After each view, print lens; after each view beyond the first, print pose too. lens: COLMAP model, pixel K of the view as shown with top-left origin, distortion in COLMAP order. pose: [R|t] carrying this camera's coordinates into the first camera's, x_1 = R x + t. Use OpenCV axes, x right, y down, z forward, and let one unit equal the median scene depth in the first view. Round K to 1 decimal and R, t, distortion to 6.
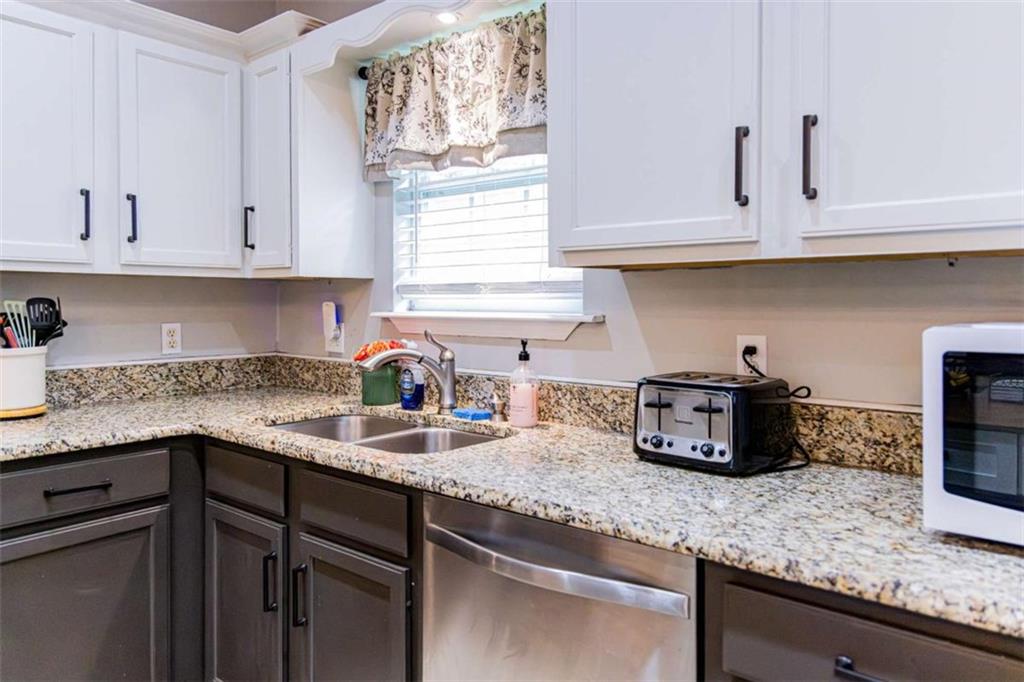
lens RADIAL K [[708.0, 0, 521.4], [0, 708.0, 310.9], [0, 0, 1]] dist [0.024580, -0.002881]
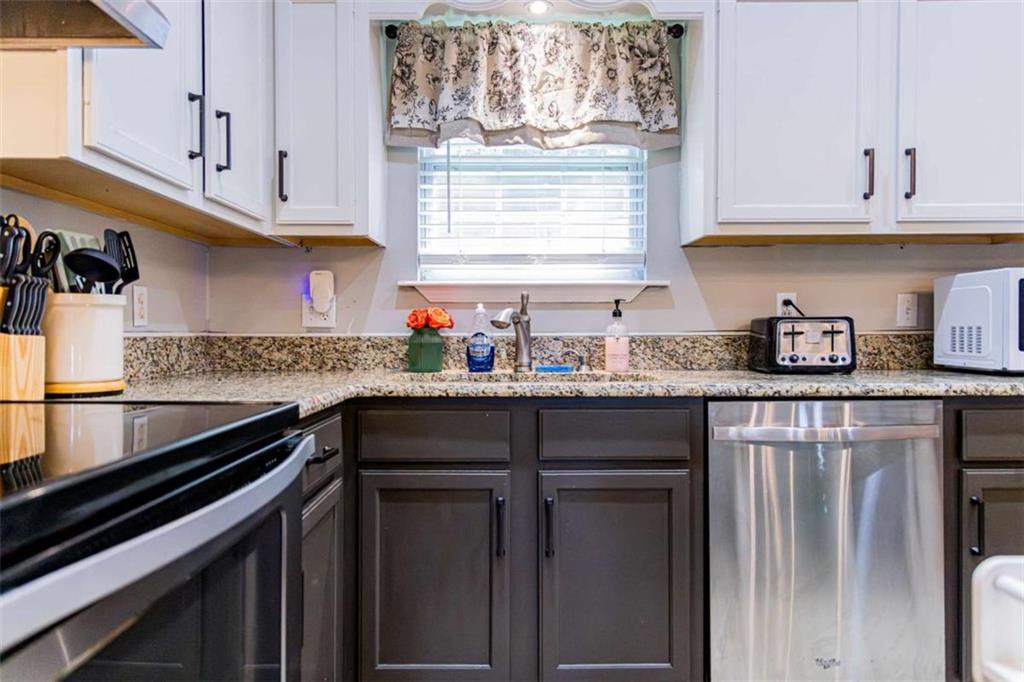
lens RADIAL K [[708.0, 0, 514.2], [0, 708.0, 338.9], [0, 0, 1]] dist [0.024580, -0.002881]
pose [[0.763838, -0.009495, 0.645338, -0.865726], [0.012982, 0.999916, -0.000653, 0.101589], [-0.645277, 0.008877, 0.763897, 0.193793]]
